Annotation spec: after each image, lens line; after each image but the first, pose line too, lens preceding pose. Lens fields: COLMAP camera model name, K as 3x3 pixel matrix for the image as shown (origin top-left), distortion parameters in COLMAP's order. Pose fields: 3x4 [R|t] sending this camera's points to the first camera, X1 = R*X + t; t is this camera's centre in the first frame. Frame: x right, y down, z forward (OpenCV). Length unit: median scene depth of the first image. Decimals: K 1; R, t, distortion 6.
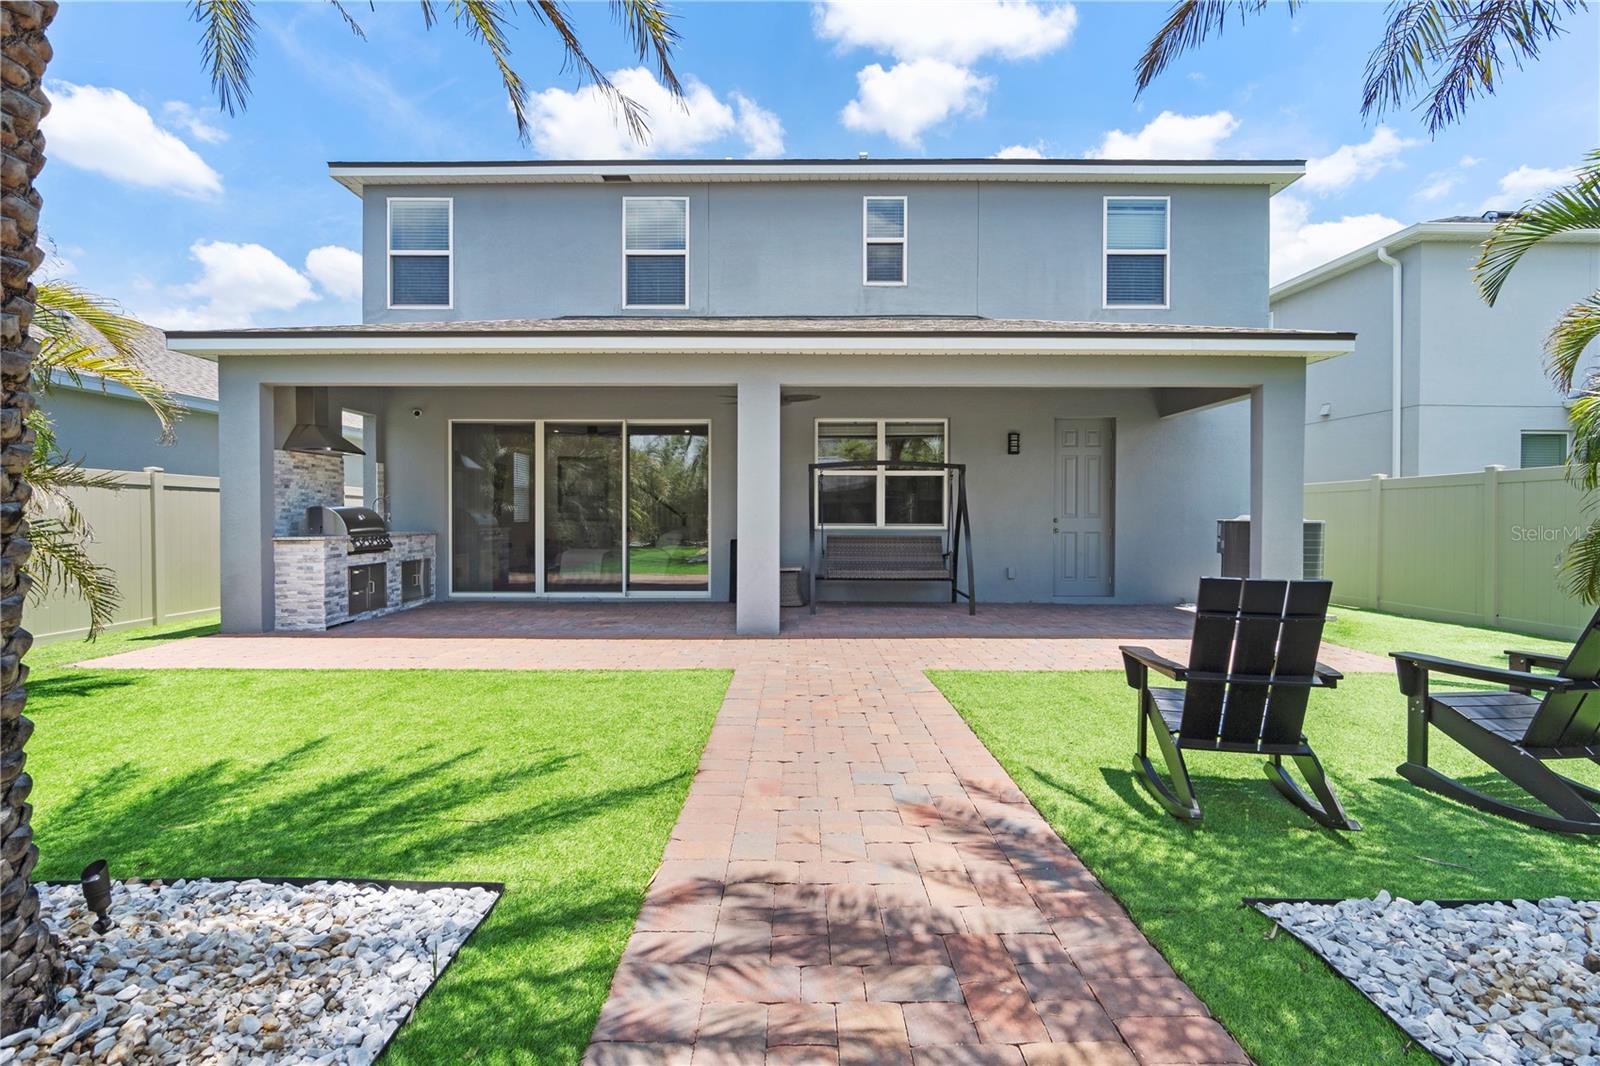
lens RADIAL K [[806.1, 0, 800.0], [0, 806.1, 533.0], [0, 0, 1]] dist [-0.001711, -0.000145]
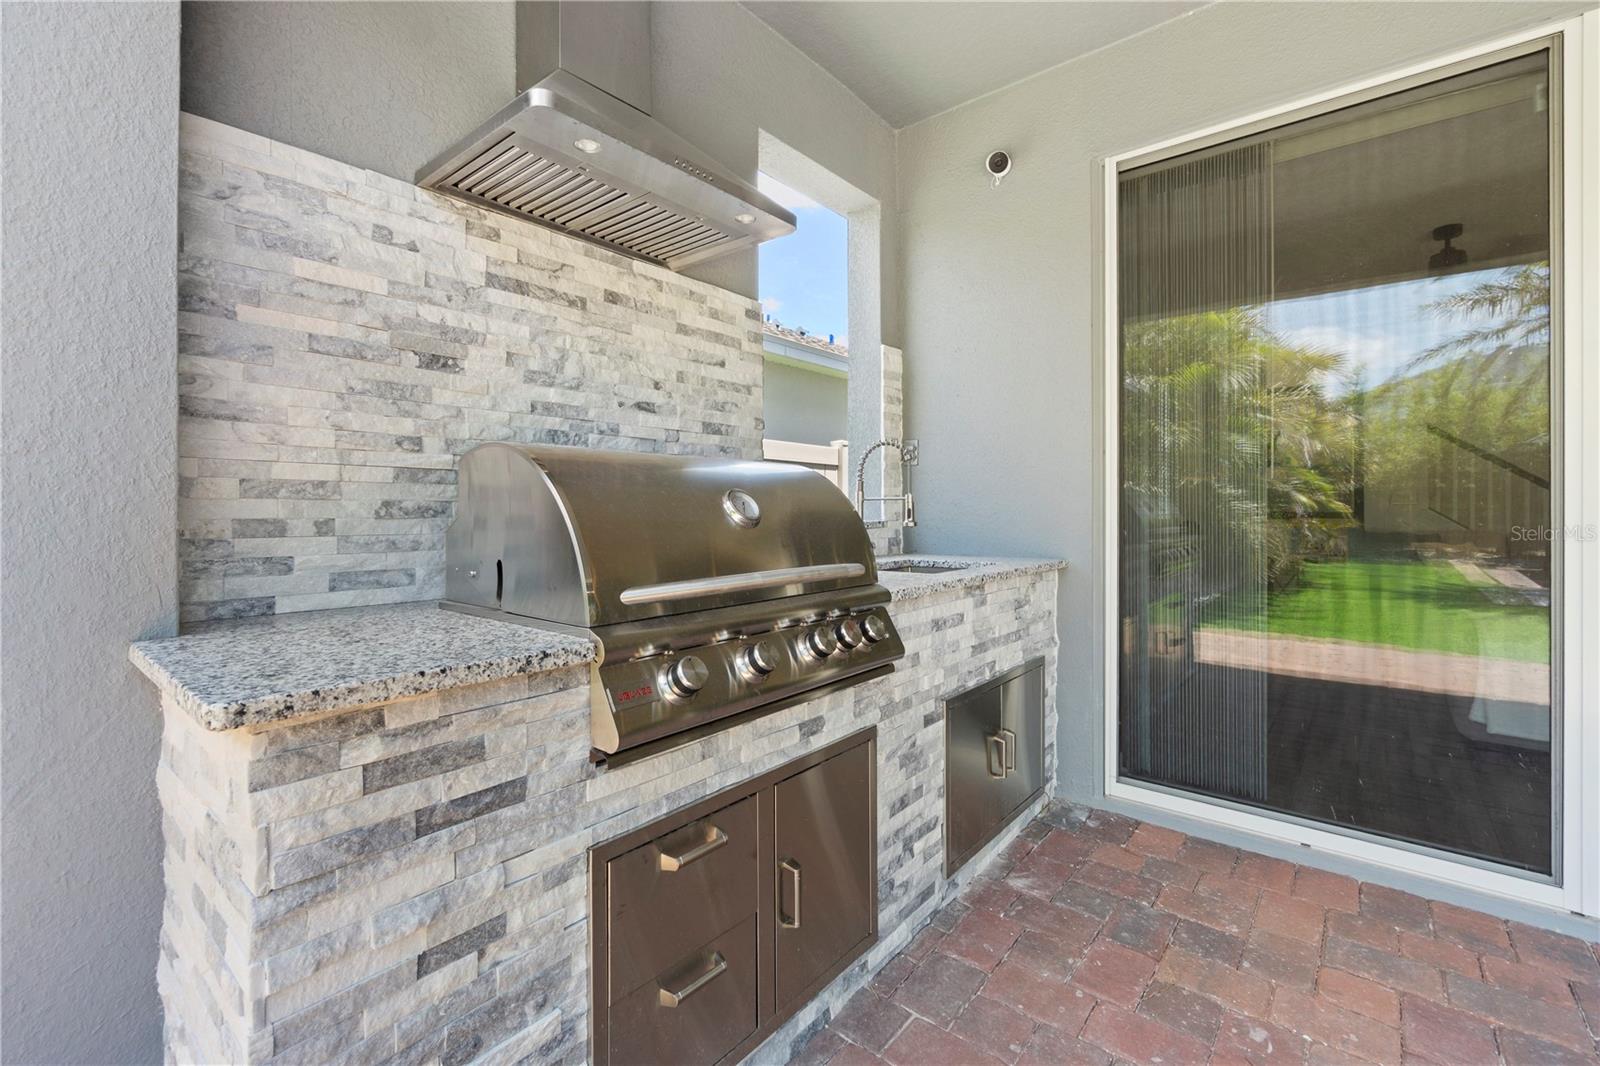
lens RADIAL K [[688.9, 0, 789.4], [0, 688.9, 518.4], [0, 0, 1]] dist [-0.002351, -0.000079]
pose [[0.765446, -0.000166, -0.643500, -0.409823], [-0.007373, 0.999932, -0.009029, -0.014937], [0.643458, 0.011655, 0.765393, 0.835677]]
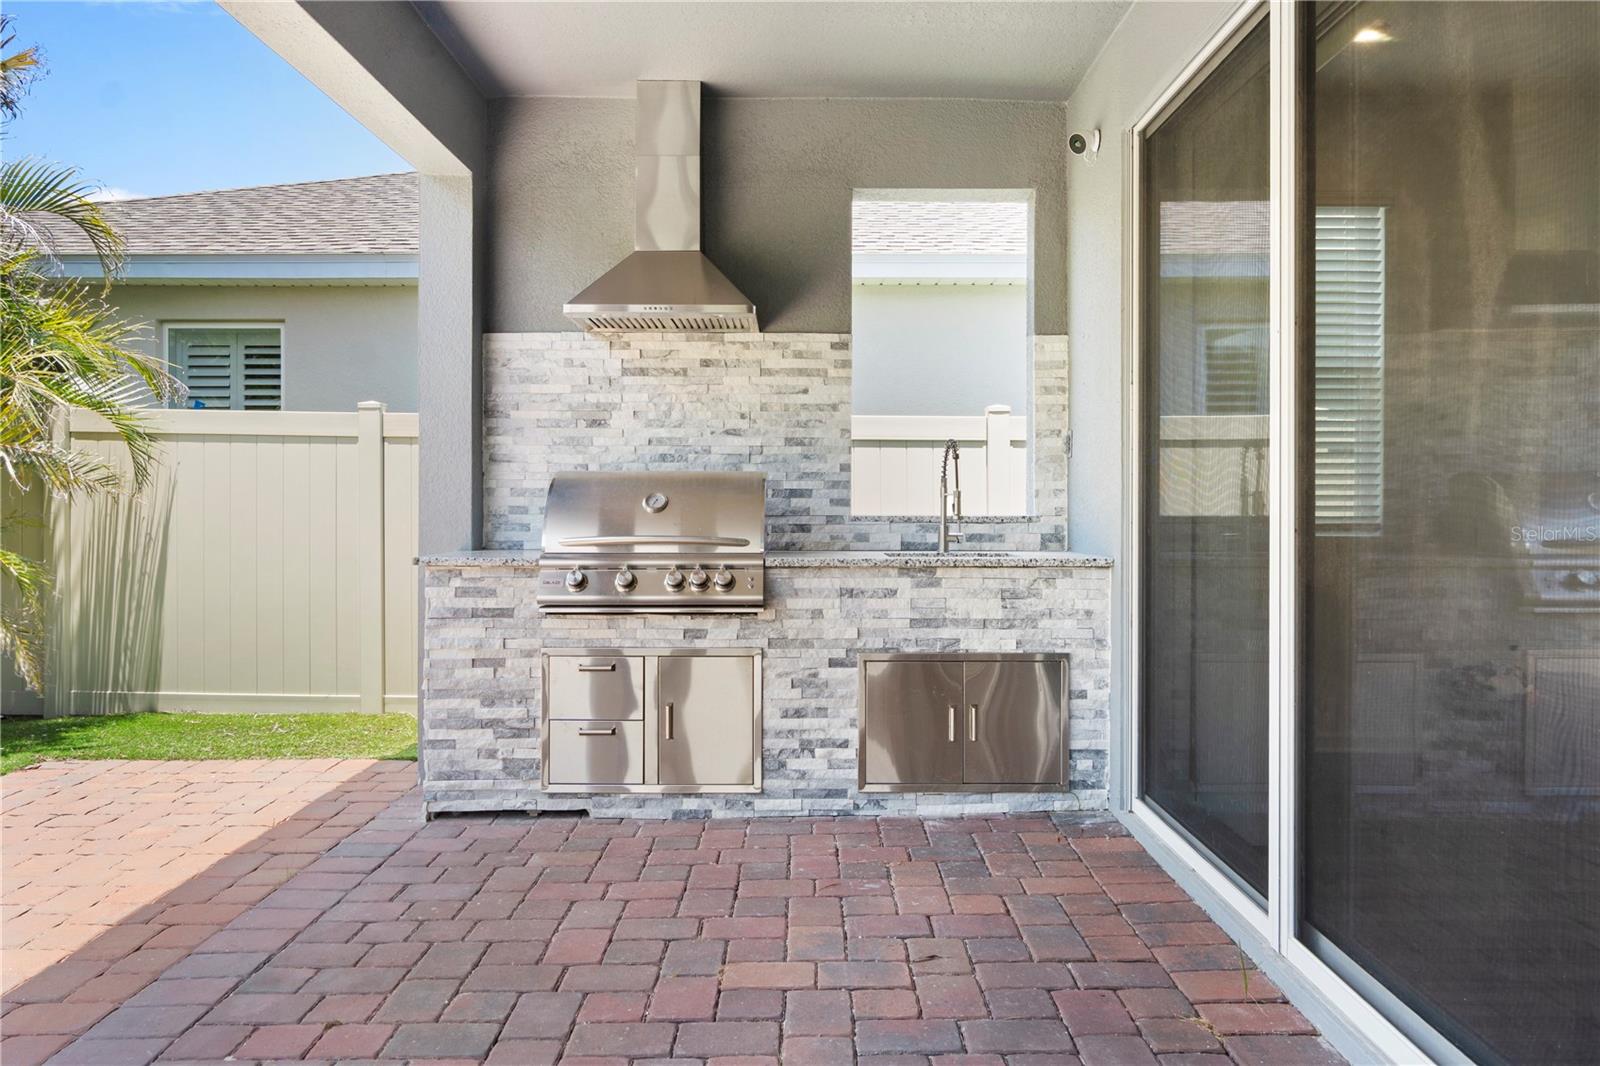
lens RADIAL K [[1123.5, 0, 800.0], [0, 1123.5, 533.0], [0, 0, 1]] dist [0.009851, 0.000537]
pose [[-0.001486, 0.022989, -0.999735, -0.083062], [-0.026225, 0.999391, 0.023020, -0.018007], [0.999655, 0.026253, -0.000882, 0.997188]]
